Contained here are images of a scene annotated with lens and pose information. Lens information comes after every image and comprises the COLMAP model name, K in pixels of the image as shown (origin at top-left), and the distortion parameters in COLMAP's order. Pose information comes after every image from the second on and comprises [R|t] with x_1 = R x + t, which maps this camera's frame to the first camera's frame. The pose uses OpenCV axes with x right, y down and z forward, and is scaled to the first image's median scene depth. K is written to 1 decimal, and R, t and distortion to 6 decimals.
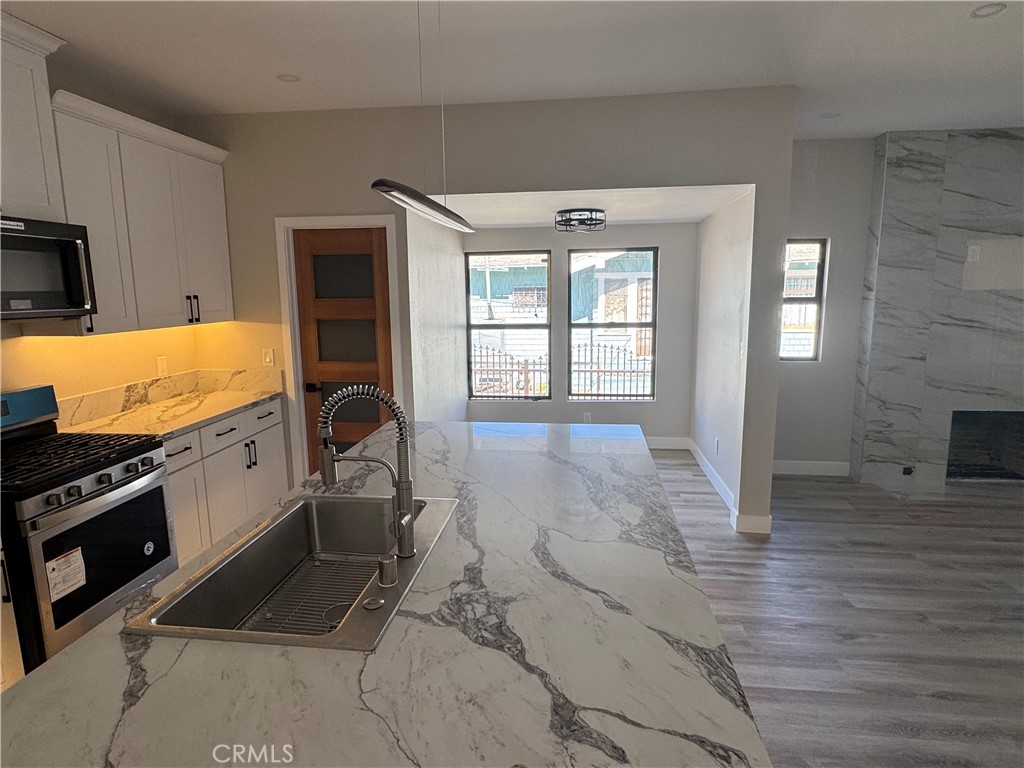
lens RADIAL K [[588.1, 0, 509.2], [0, 588.1, 384.4], [0, 0, 1]] dist [0.000457, -0.002238]
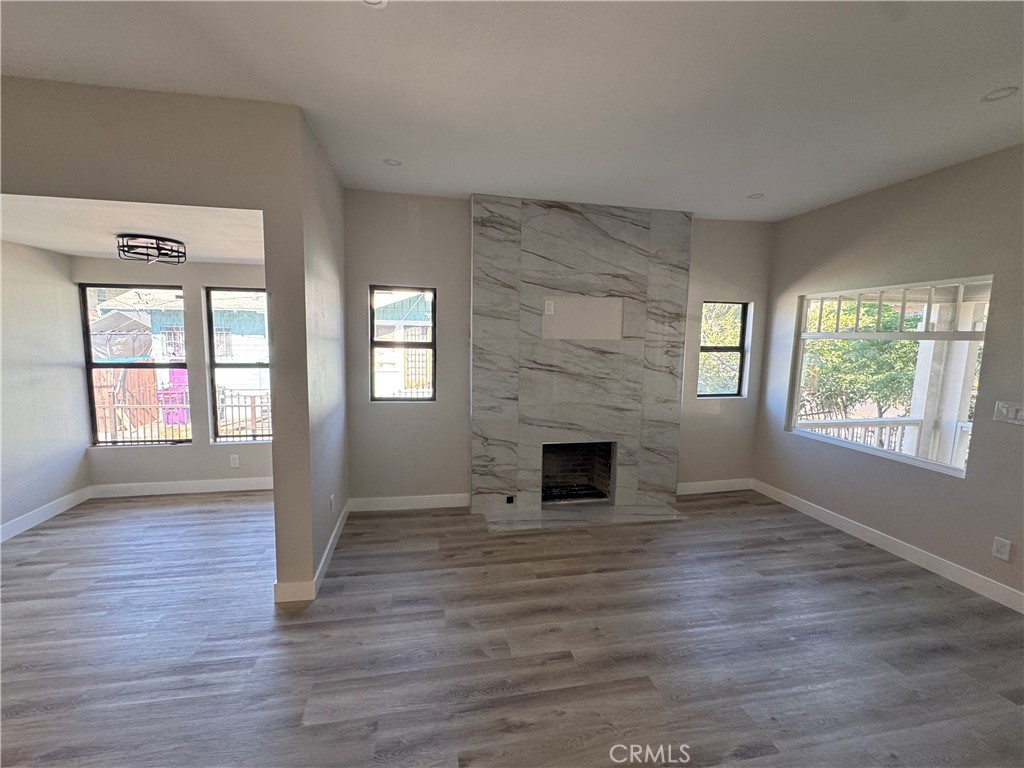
lens RADIAL K [[445.1, 0, 510.2], [0, 445.1, 383.5], [0, 0, 1]] dist [-0.004020, -0.000267]
pose [[0.947351, -0.003238, 0.320181, 0.443687], [0.019958, 0.998602, -0.048953, -0.033256], [-0.319575, 0.052766, 0.946091, 0.210414]]
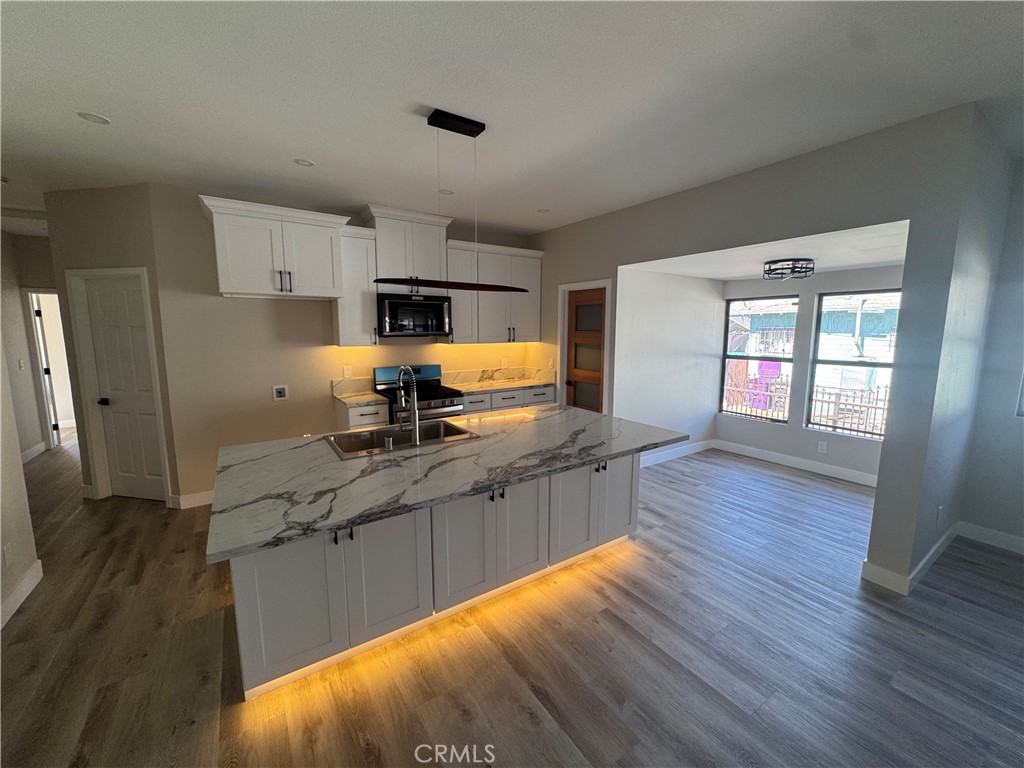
lens RADIAL K [[409.5, 0, 513.5], [0, 409.5, 382.8], [0, 0, 1]] dist [-0.003412, -0.000060]
pose [[0.656898, 0.114227, -0.745277, 0.414383], [-0.132860, 0.990527, 0.034710, -0.014121], [0.742181, 0.076216, 0.665851, 0.085221]]
